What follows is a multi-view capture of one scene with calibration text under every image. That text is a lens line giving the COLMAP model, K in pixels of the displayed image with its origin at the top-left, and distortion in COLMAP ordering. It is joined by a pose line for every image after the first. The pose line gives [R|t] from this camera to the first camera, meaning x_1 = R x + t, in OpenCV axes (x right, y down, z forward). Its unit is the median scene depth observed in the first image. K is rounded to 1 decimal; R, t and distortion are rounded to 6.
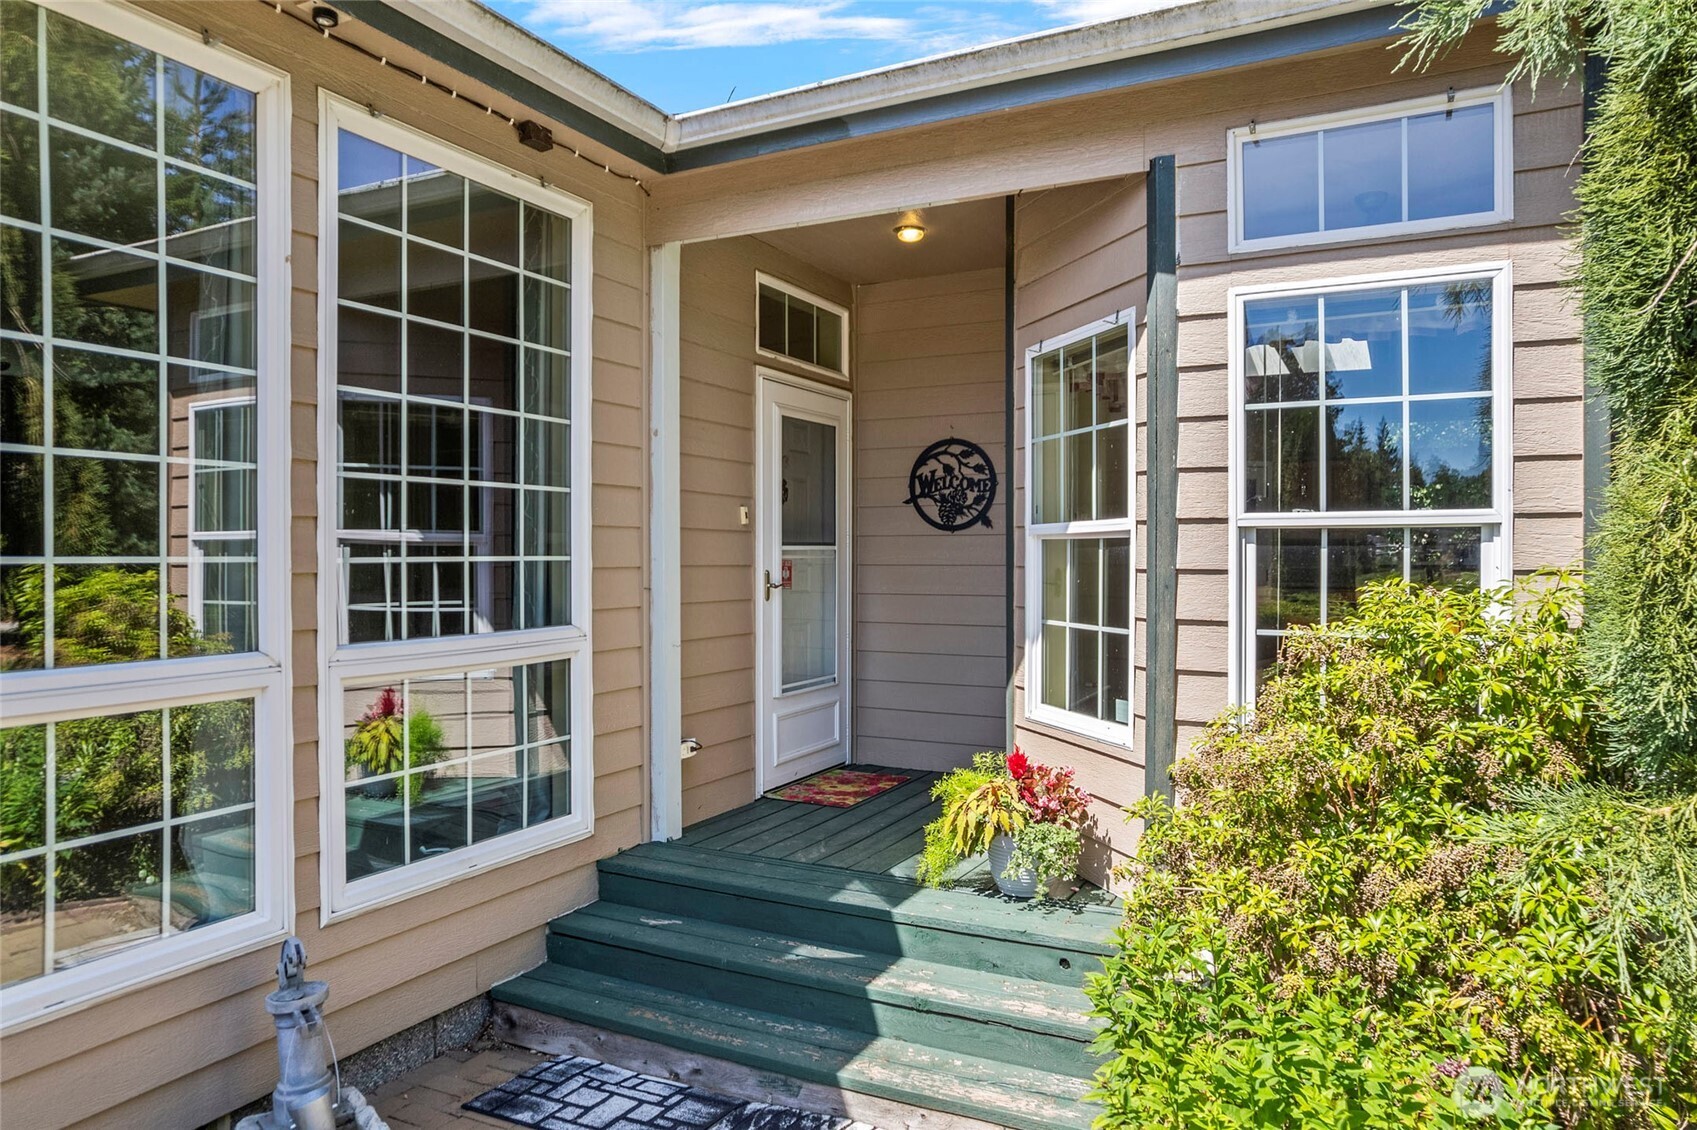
lens RADIAL K [[1010.9, 0, 900.3], [0, 1010.9, 565.3], [0, 0, 1]] dist [0.001465, 0.000672]
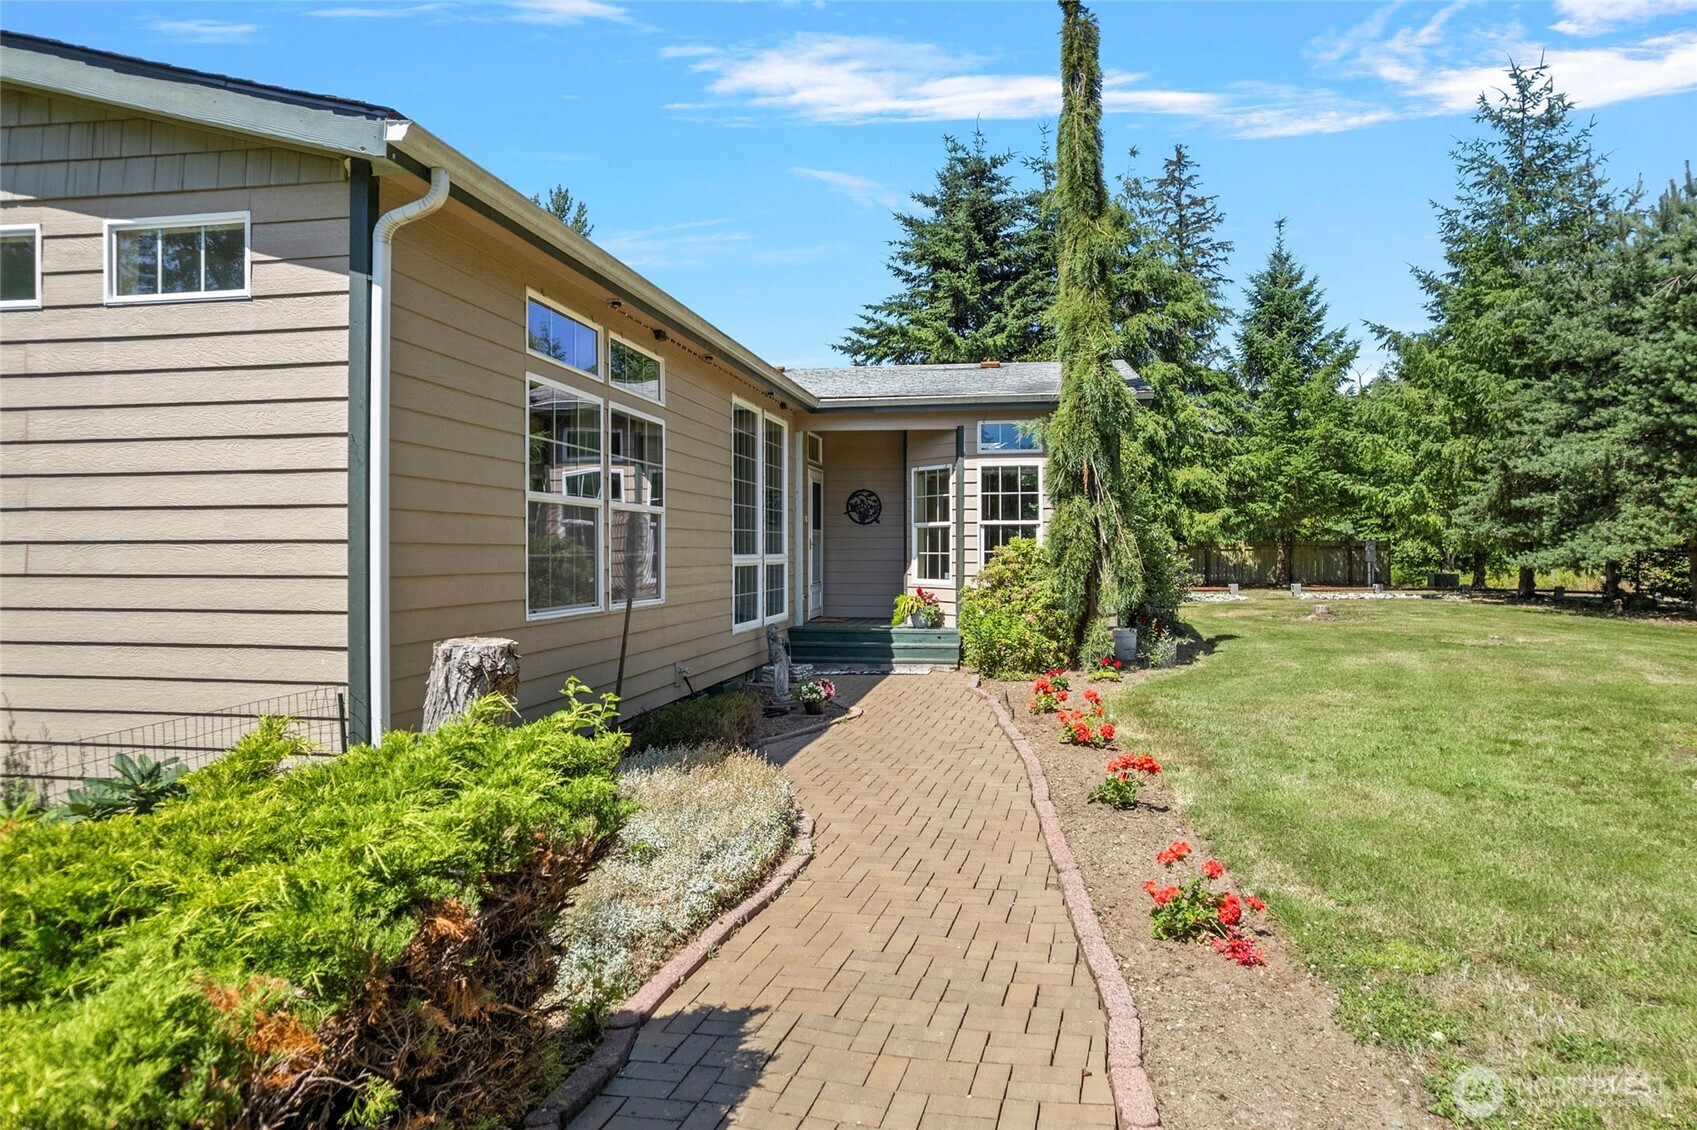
lens RADIAL K [[1010.9, 0, 855.6], [0, 1010.9, 549.2], [0, 0, 1]] dist [0.001465, 0.000672]
pose [[0.957409, -0.000446, 0.288736, -1.141234], [0.003112, 0.999957, -0.008773, 0.082720], [-0.288719, 0.009298, 0.957369, -2.363025]]
